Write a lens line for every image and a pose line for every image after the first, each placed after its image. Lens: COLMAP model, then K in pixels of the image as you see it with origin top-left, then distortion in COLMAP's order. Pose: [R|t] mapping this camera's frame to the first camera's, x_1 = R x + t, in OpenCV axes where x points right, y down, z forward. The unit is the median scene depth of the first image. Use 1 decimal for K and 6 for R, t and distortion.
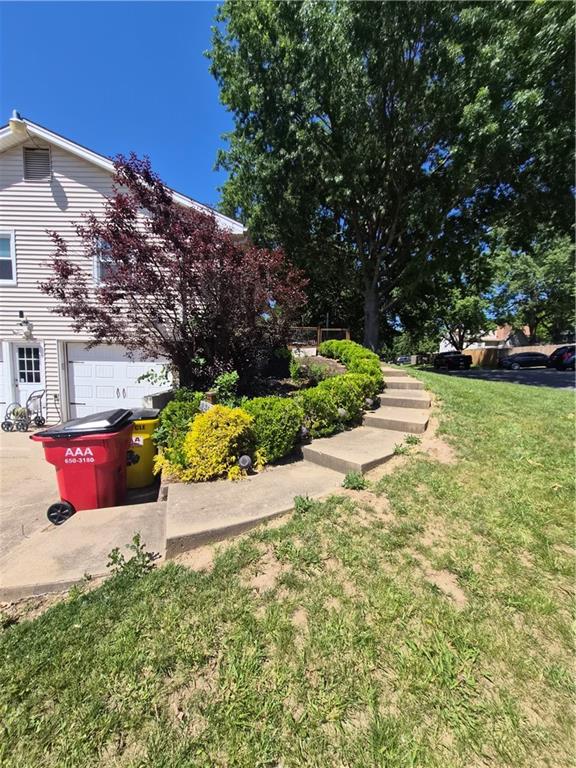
lens RADIAL K [[300.3, 0, 286.9], [0, 300.3, 381.2], [0, 0, 1]] dist [0.001585, 0.000379]
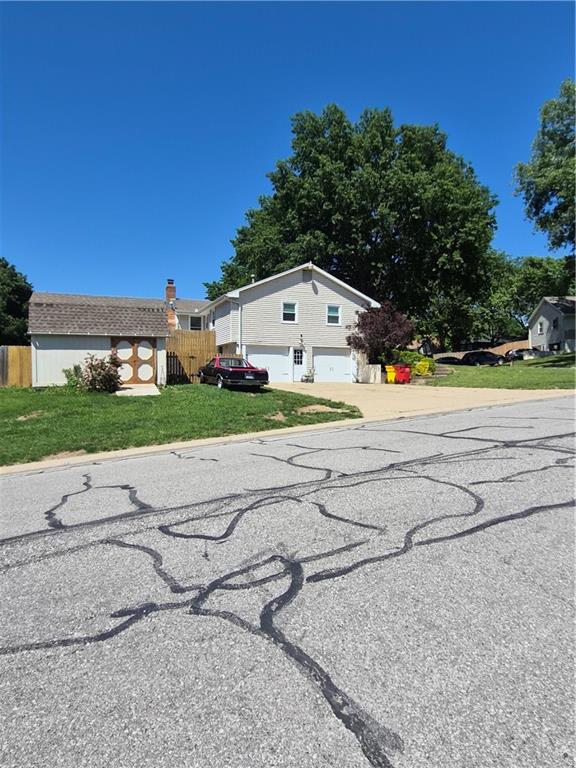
lens RADIAL K [[433.6, 0, 288.0], [0, 433.6, 384.0], [0, 0, 1]] dist [-0.000523, -0.000052]
pose [[0.929658, -0.026242, 0.367487, -2.240500], [0.043298, 0.998330, -0.038244, 0.289275], [-0.365869, 0.051466, 0.929242, -2.153648]]
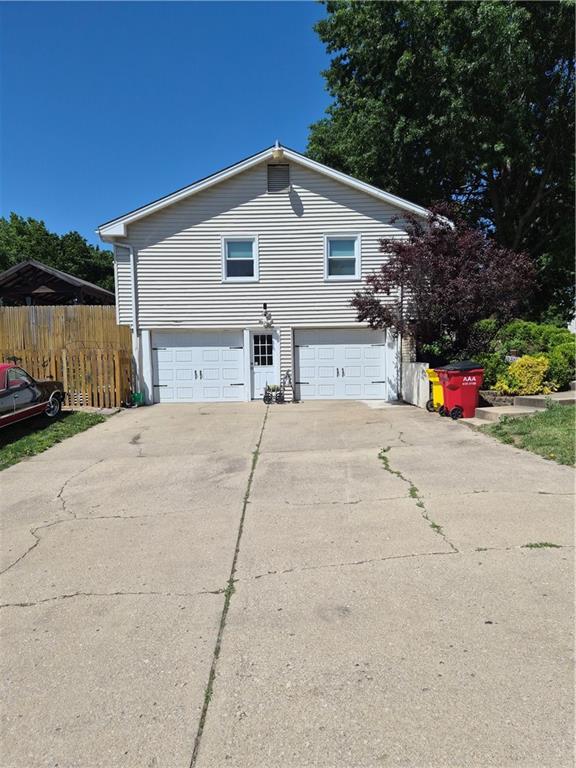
lens RADIAL K [[513.9, 0, 288.0], [0, 513.9, 384.0], [0, 0, 1]] dist [0.070784, 0.000056]
pose [[0.999347, -0.035982, -0.003238, -0.785098], [0.035880, 0.998976, -0.027544, 0.136109], [0.004226, 0.027410, 0.999615, -0.974903]]
